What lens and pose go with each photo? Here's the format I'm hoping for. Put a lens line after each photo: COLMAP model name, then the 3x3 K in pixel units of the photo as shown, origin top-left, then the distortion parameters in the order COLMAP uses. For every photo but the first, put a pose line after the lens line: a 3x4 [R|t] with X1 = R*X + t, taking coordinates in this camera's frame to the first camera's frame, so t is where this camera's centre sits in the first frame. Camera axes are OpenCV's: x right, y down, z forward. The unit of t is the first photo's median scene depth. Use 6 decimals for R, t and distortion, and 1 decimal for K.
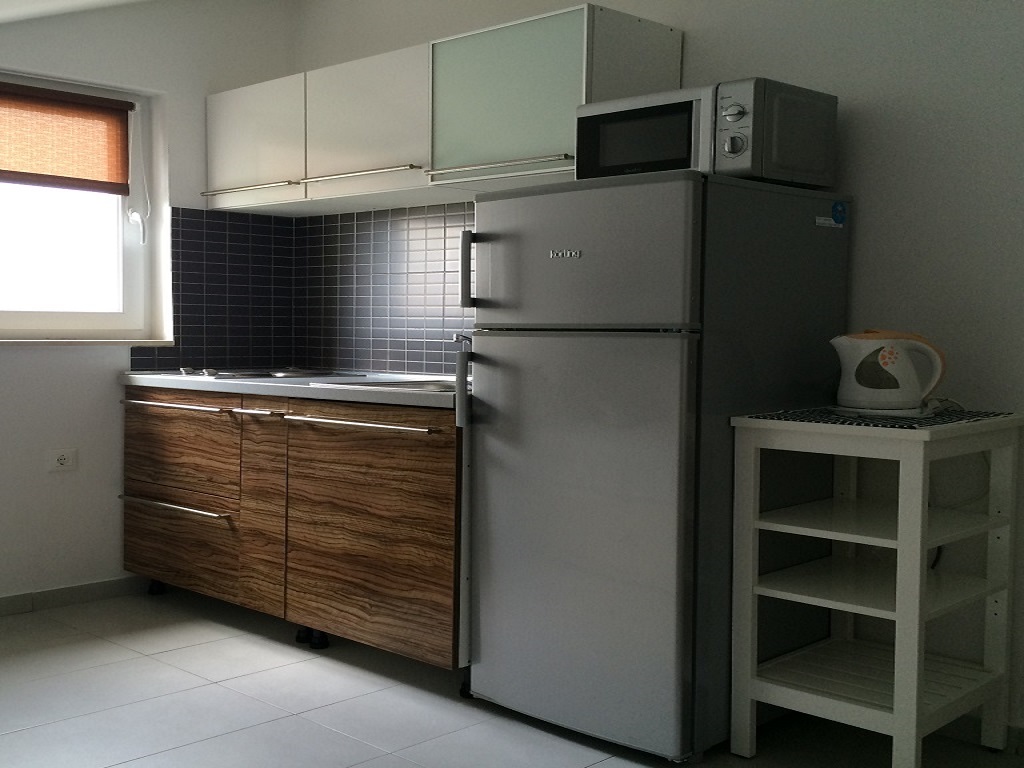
lens RADIAL K [[1194.9, 0, 511.4], [0, 1194.9, 386.1], [0, 0, 1]] dist [0.018363, 0.000000]
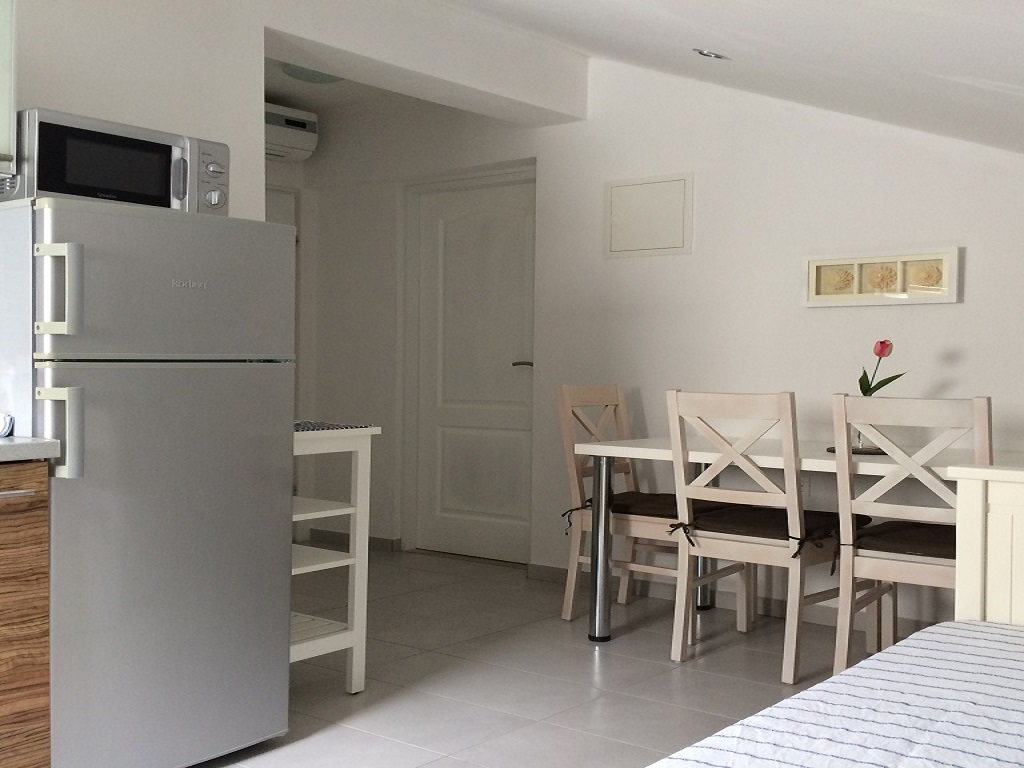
lens RADIAL K [[1194.9, 0, 511.5], [0, 1194.9, 382.2], [0, 0, 1]] dist [0.018363, 0.000000]
pose [[-0.129326, -0.020546, 0.991389, -0.881256], [0.049188, 0.998422, 0.027108, -0.039056], [-0.990381, 0.052270, -0.128111, 0.779878]]
